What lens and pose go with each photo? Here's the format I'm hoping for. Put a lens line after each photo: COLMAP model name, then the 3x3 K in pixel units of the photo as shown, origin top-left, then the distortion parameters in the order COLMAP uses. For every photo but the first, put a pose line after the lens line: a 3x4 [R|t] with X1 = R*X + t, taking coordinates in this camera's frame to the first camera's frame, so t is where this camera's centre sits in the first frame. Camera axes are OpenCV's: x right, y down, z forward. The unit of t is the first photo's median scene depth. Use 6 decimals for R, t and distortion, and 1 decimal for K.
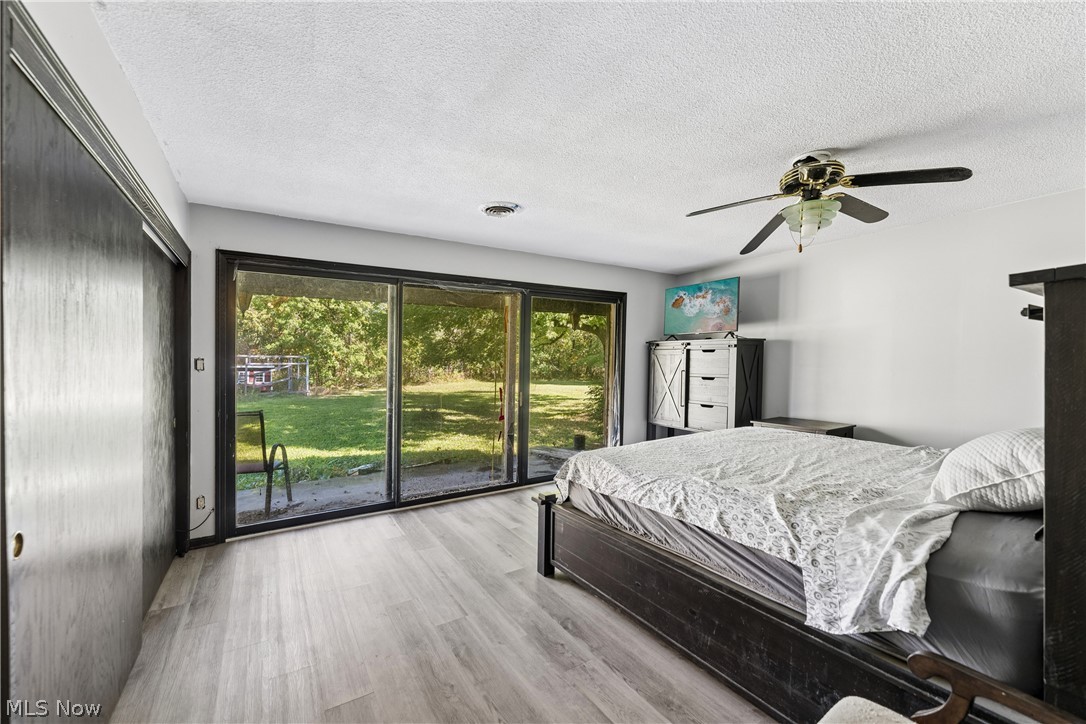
lens RADIAL K [[437.0, 0, 542.2], [0, 437.0, 366.2], [0, 0, 1]] dist [-0.002088, -0.000245]
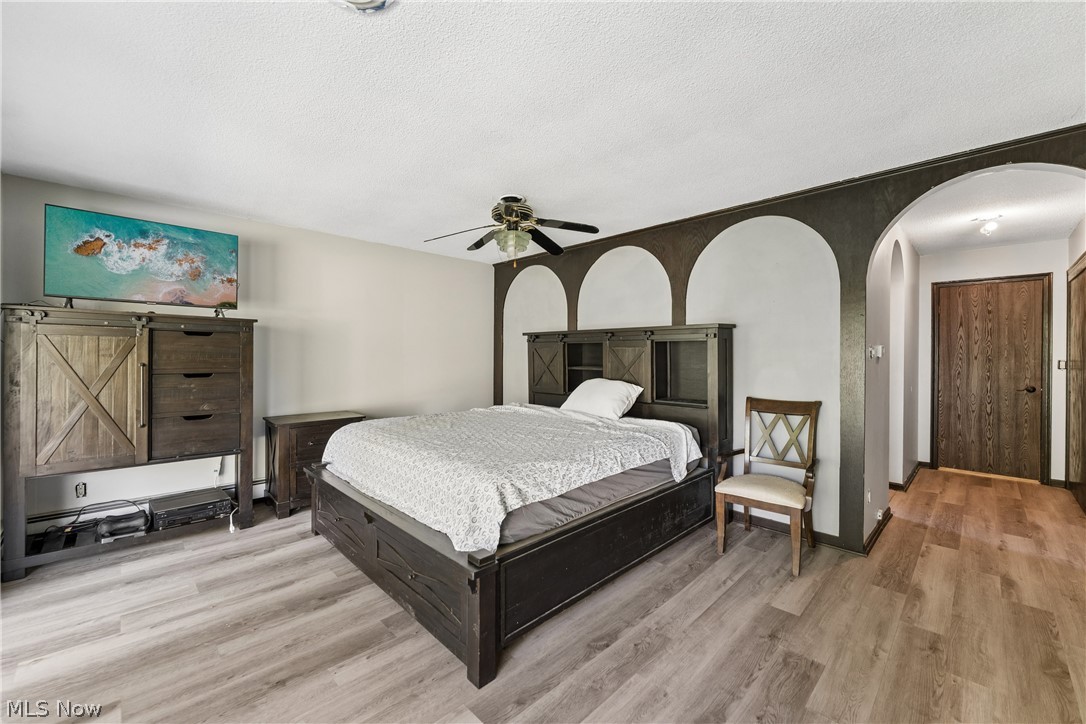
lens RADIAL K [[437.0, 0, 542.2], [0, 437.0, 359.3], [0, 0, 1]] dist [-0.002088, -0.000245]
pose [[-0.209616, -0.002488, 0.977781, -0.844000], [0.005651, 0.999977, 0.003756, 0.010164], [-0.977767, 0.006313, -0.209597, 1.400536]]
